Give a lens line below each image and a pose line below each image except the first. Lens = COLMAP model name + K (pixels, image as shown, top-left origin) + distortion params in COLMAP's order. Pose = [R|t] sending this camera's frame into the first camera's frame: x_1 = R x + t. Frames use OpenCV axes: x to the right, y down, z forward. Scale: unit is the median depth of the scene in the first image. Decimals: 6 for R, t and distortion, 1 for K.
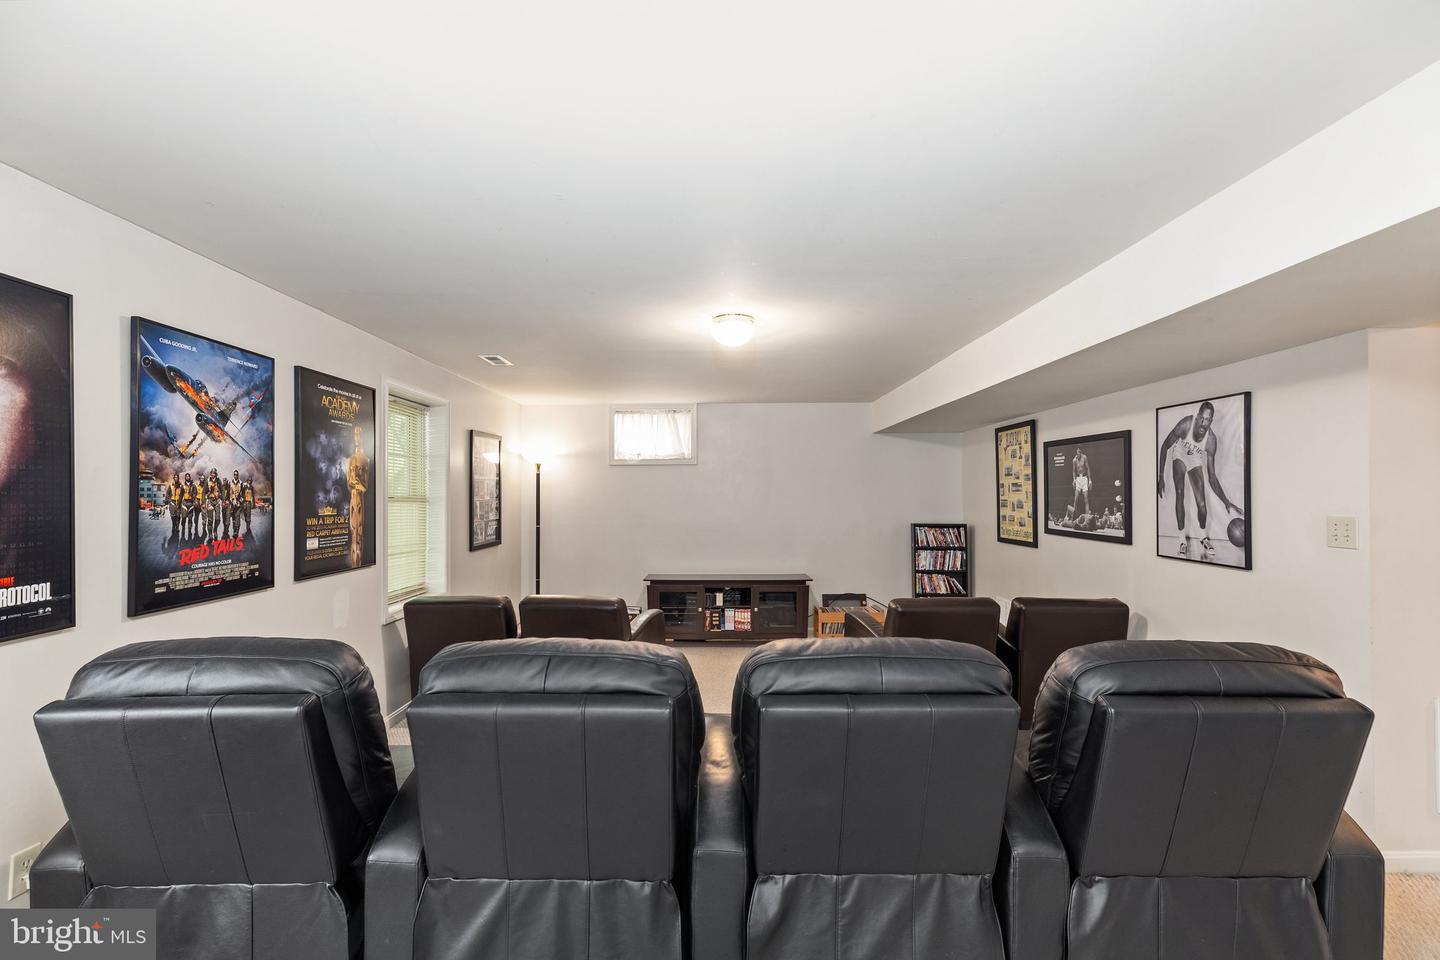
lens RADIAL K [[644.1, 0, 718.3], [0, 644.1, 487.4], [0, 0, 1]] dist [0.003606, 0.000236]
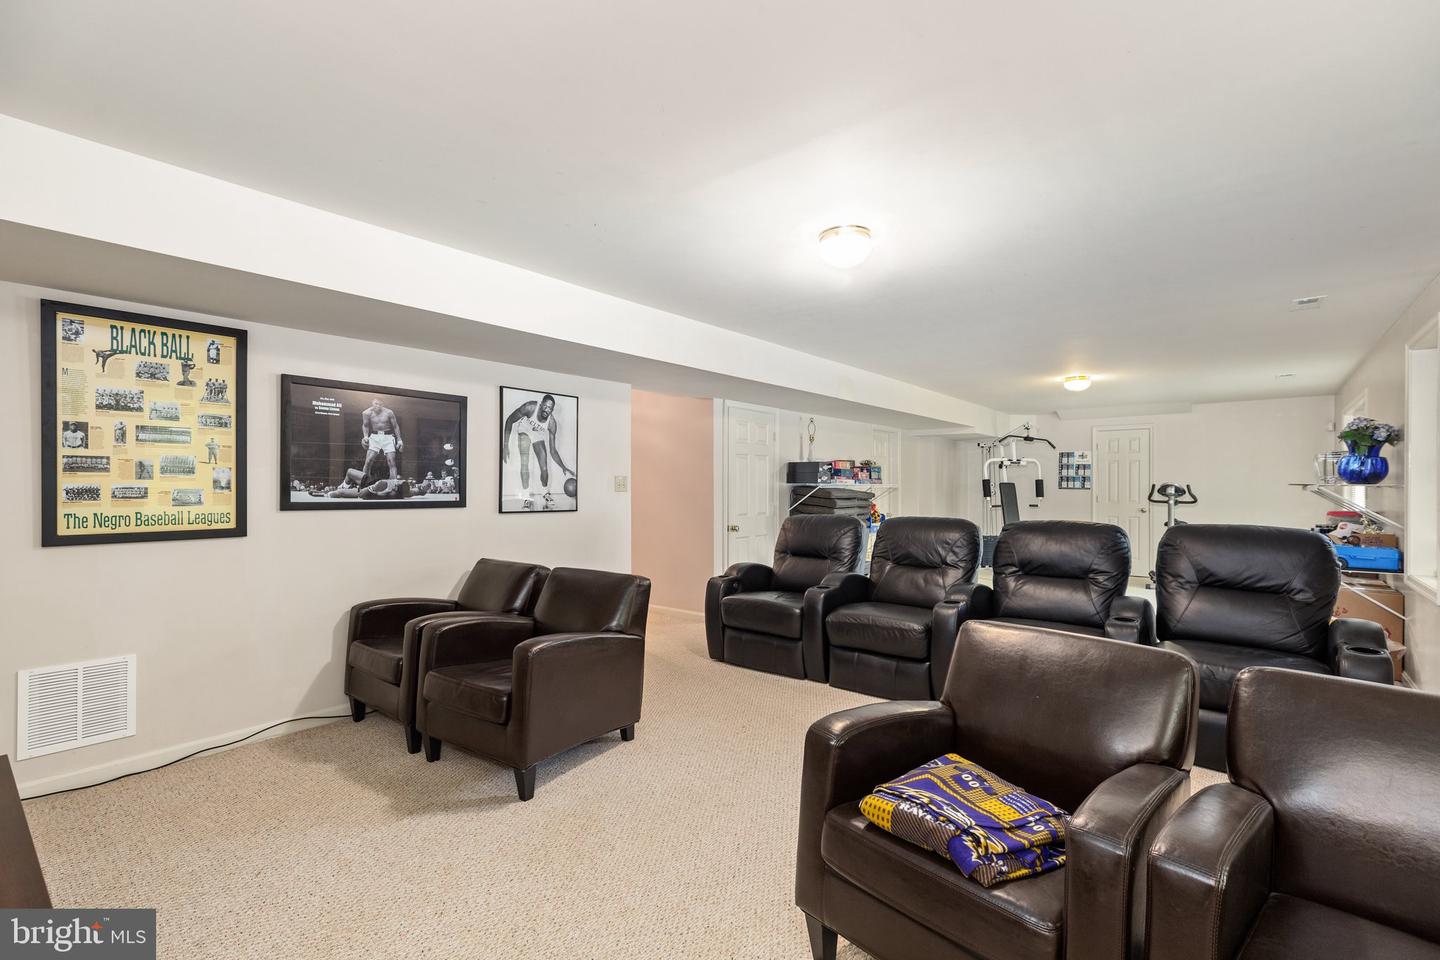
lens RADIAL K [[644.1, 0, 719.7], [0, 644.1, 484.4], [0, 0, 1]] dist [0.003606, 0.000236]
pose [[-0.768693, 0.000481, 0.639618, -0.384515], [-0.007613, 0.999922, -0.009901, 0.066586], [-0.639573, -0.012481, -0.768629, 1.727557]]
